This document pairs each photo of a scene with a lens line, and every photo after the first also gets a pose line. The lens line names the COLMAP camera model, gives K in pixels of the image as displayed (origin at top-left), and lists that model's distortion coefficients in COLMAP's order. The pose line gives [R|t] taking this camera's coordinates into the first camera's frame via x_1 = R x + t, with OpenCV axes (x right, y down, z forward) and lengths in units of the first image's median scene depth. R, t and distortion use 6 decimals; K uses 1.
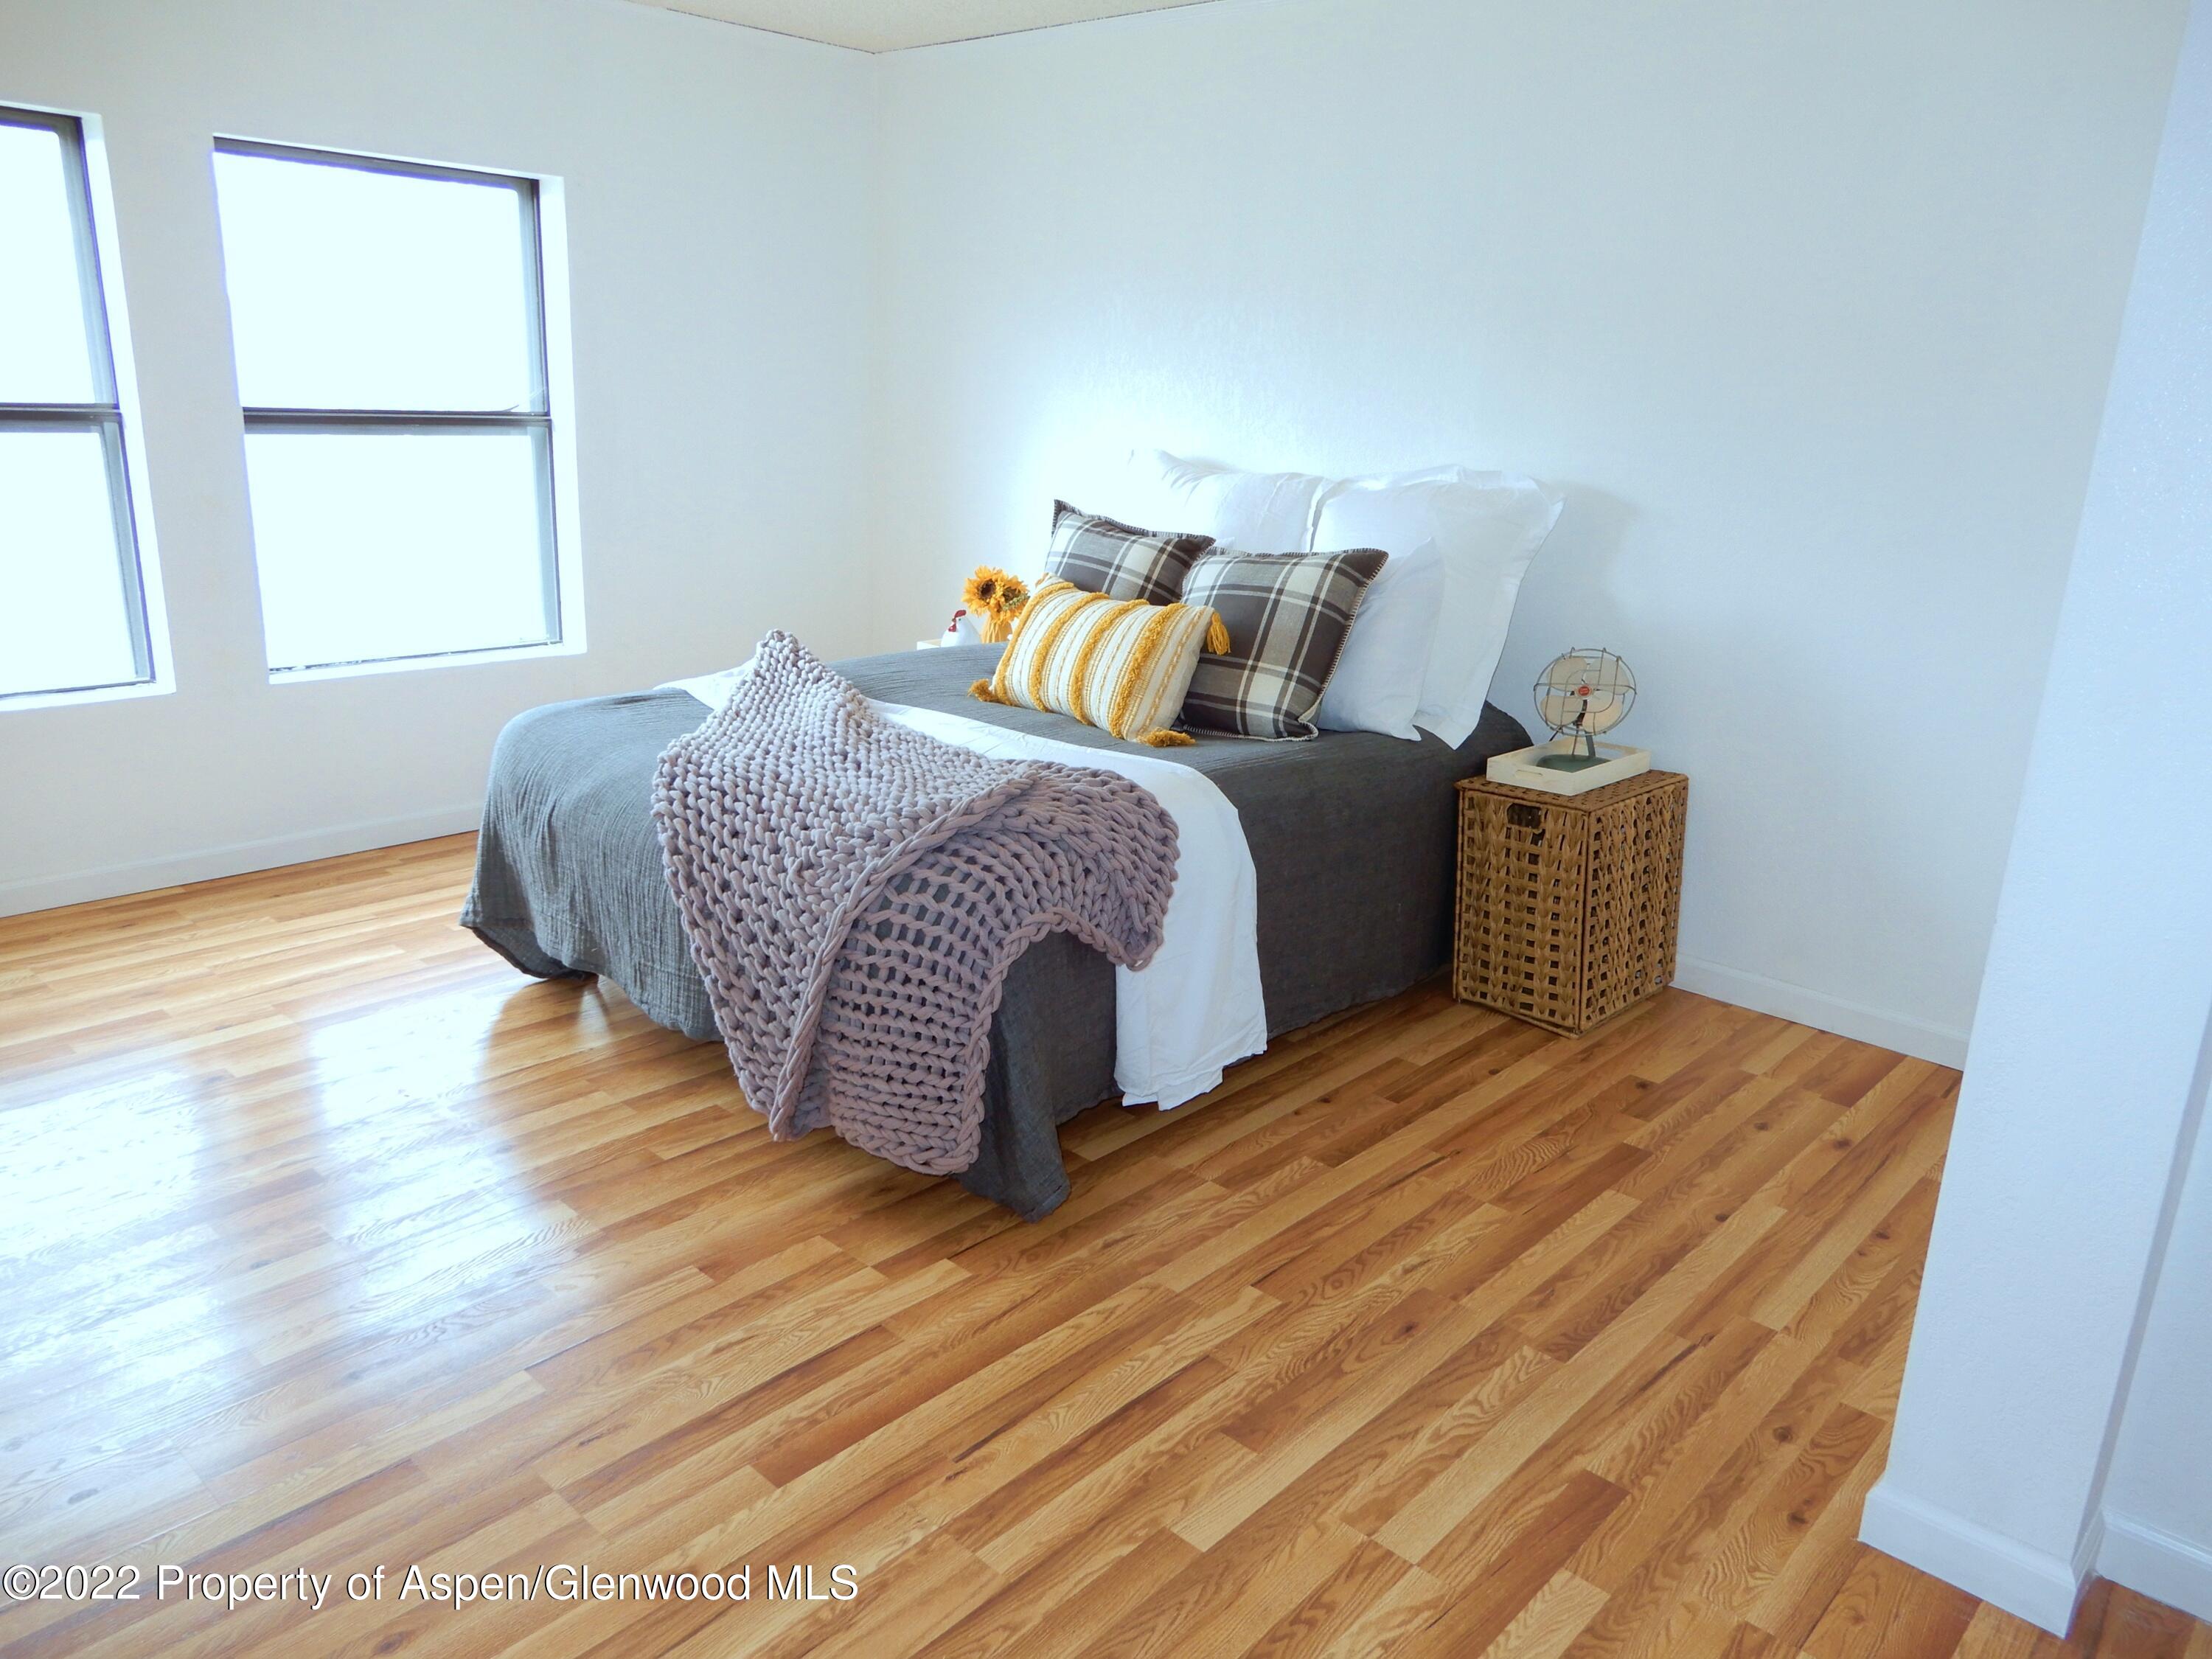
lens RADIAL K [[1515.9, 0, 1106.0], [0, 1515.9, 829.5], [0, 0, 1]] dist [-0.001837, -0.000154]
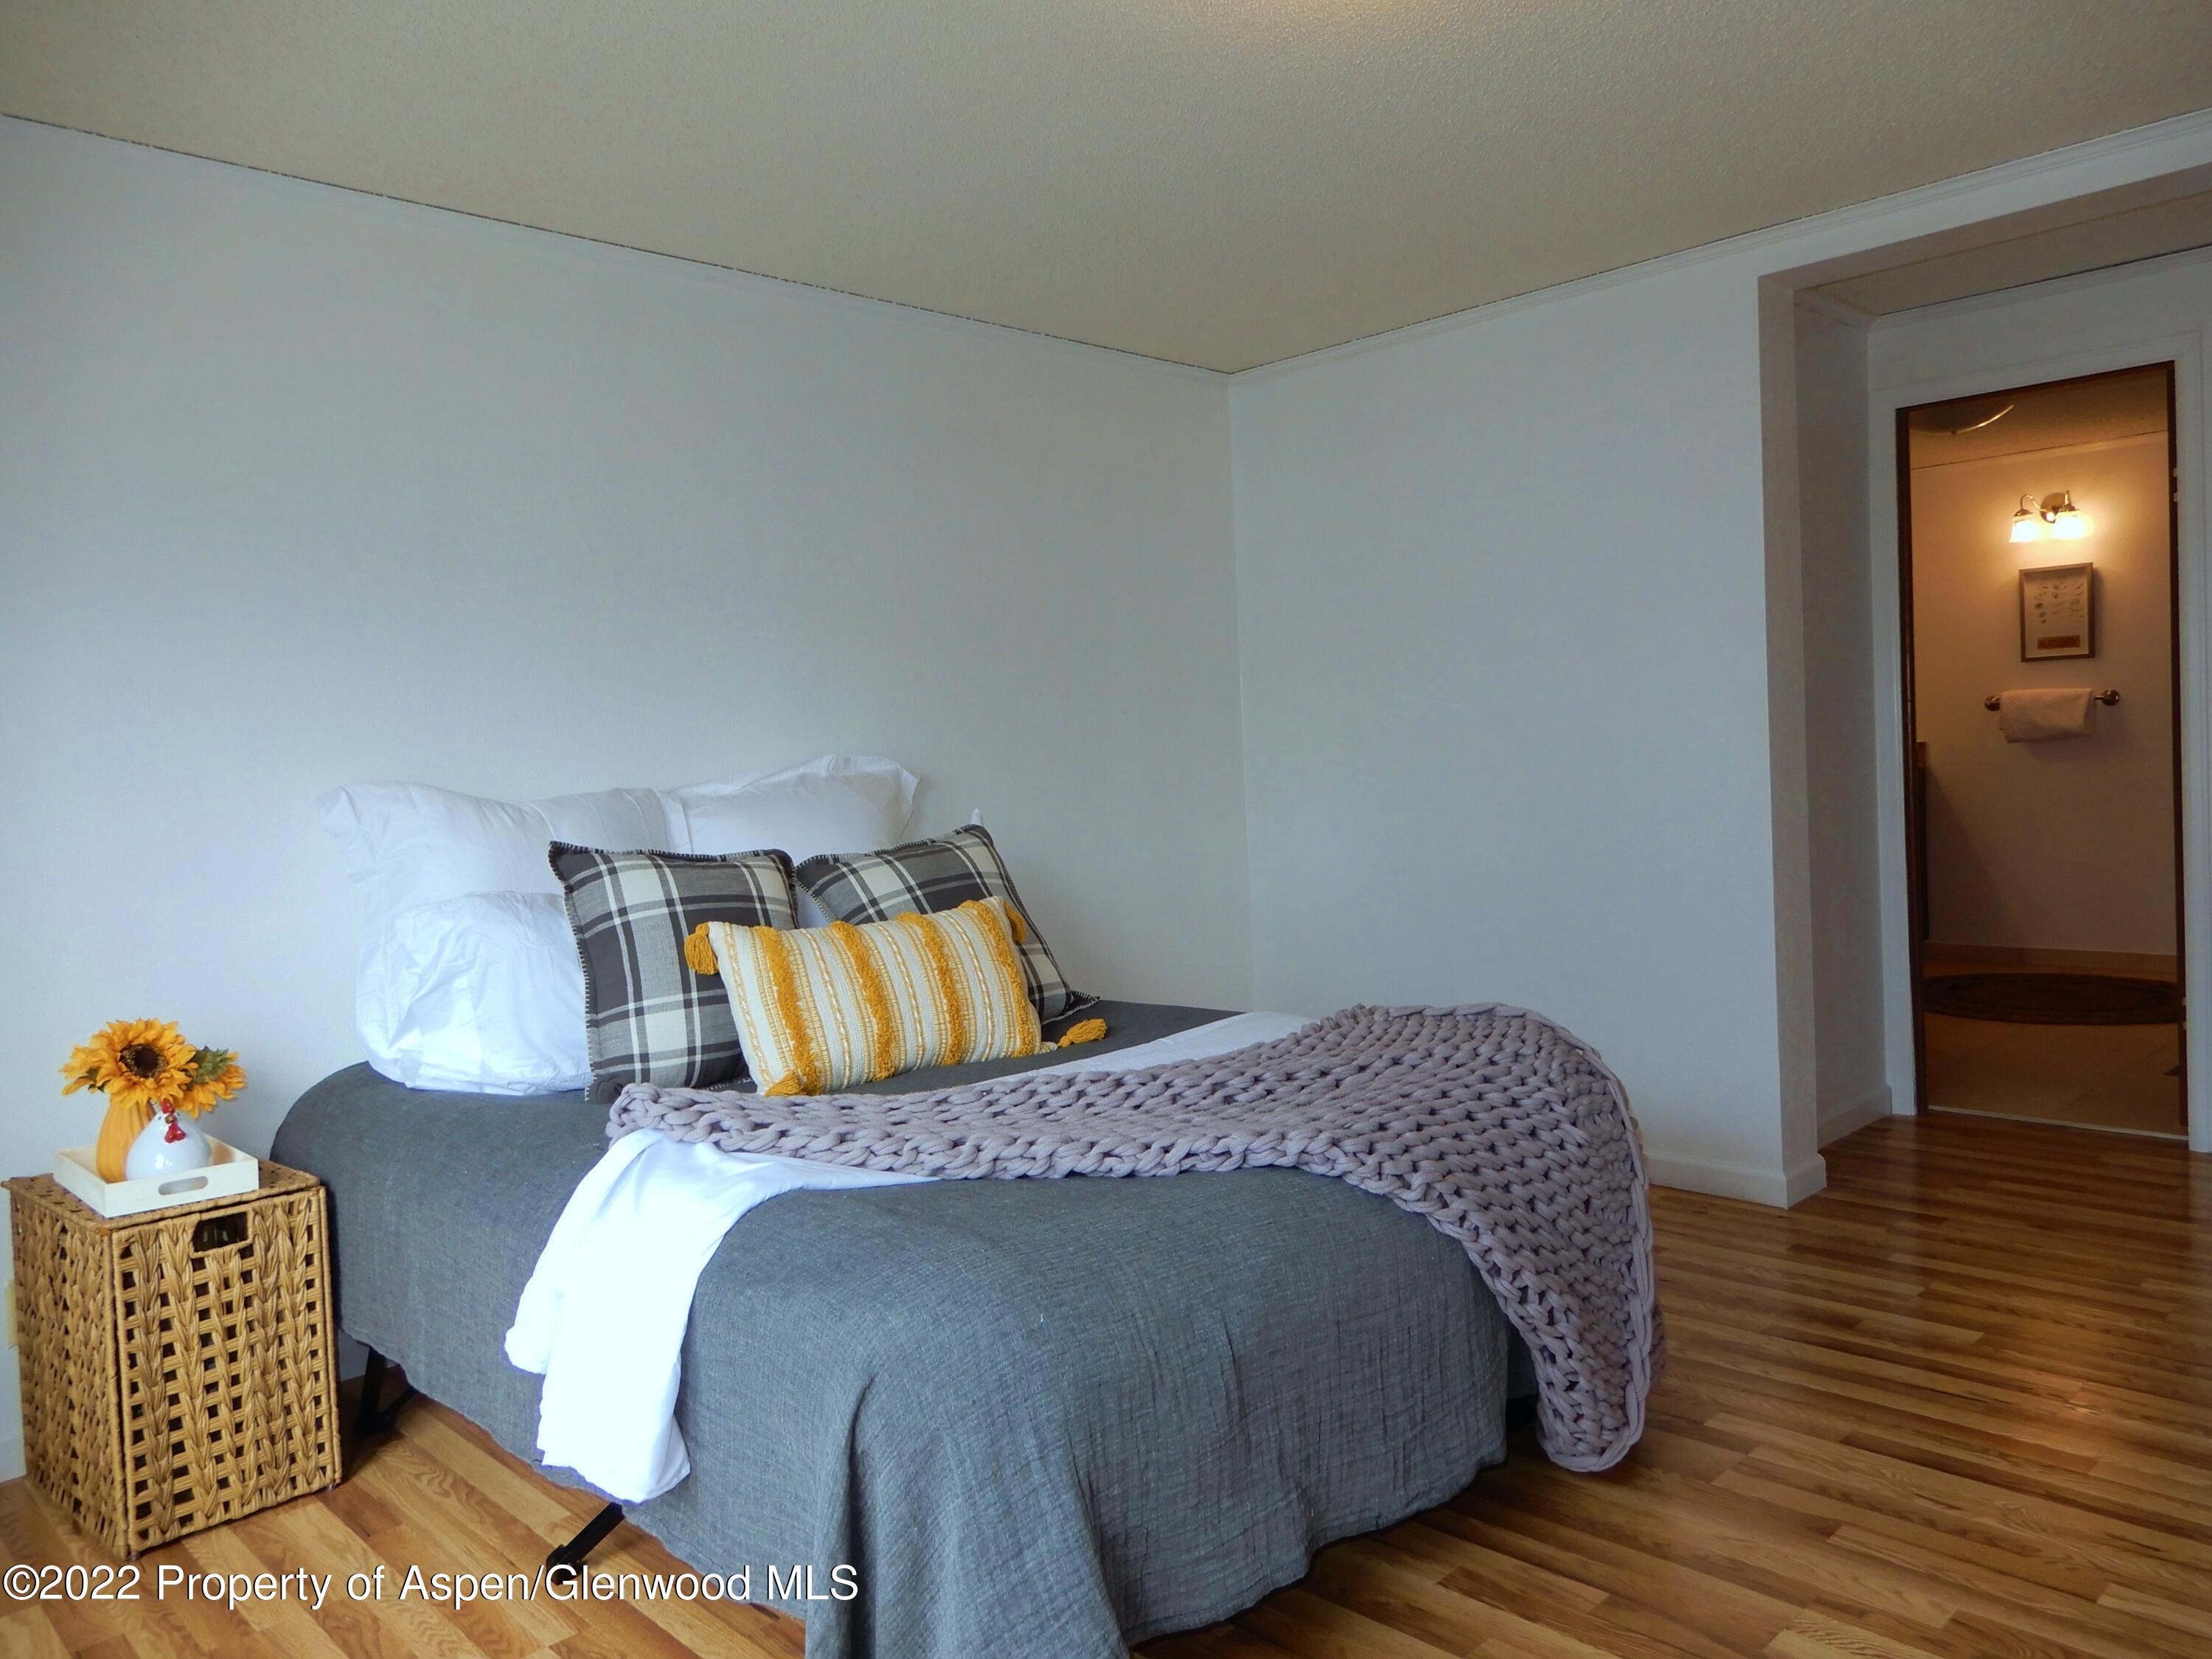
lens RADIAL K [[1572.6, 0, 1107.9], [0, 1572.6, 836.4], [0, 0, 1]] dist [-0.004565, 0.007663]
pose [[0.043119, -0.085364, 0.995416, -1.180897], [0.299419, 0.951649, 0.068641, -0.301002], [-0.953147, 0.295087, 0.066594, 1.218571]]
